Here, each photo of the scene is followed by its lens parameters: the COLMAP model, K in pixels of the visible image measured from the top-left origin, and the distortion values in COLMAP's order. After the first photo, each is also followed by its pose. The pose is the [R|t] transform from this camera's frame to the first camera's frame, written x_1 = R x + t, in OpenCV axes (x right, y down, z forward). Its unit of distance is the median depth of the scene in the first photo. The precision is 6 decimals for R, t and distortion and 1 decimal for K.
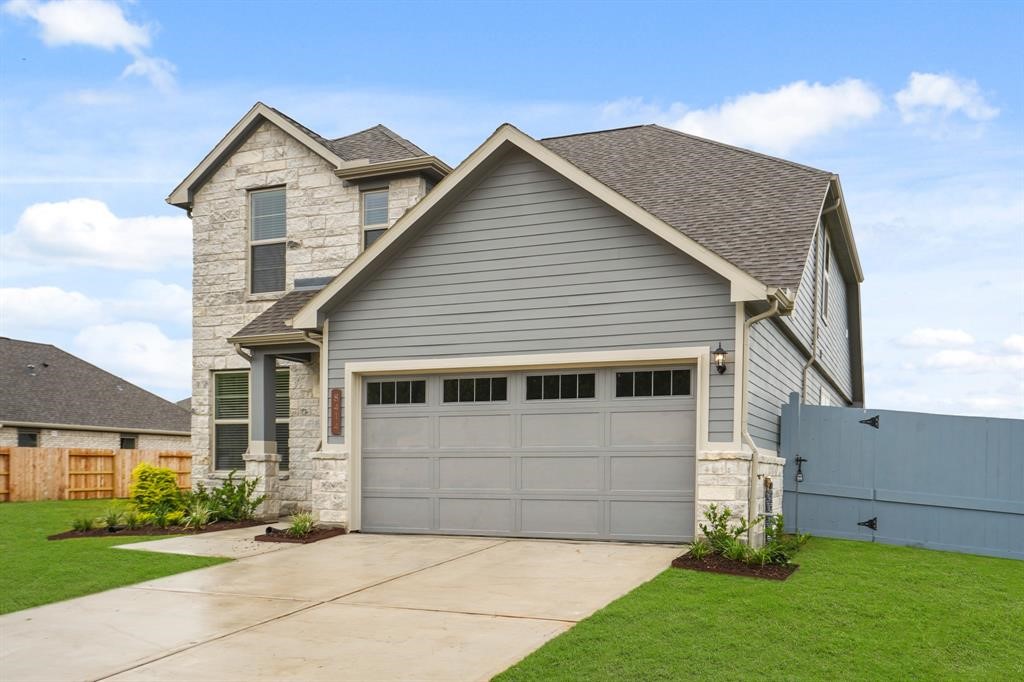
lens RADIAL K [[836.8, 0, 512.0], [0, 836.8, 341.0], [0, 0, 1]] dist [0.000781, 0.002348]
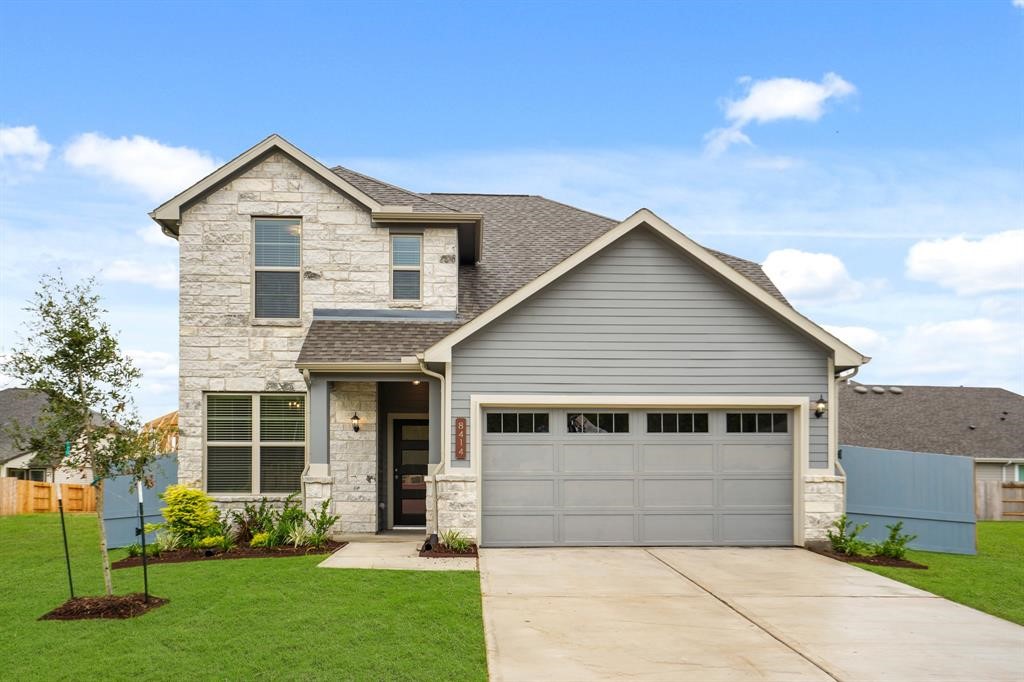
lens RADIAL K [[788.6, 0, 480.2], [0, 788.6, 333.7], [0, 0, 1]] dist [0.003618, 0.002022]
pose [[0.927062, 0.070226, 0.368271, -0.441857], [-0.052739, 0.996960, -0.057350, 0.003402], [-0.371179, 0.033744, 0.927948, 0.009497]]
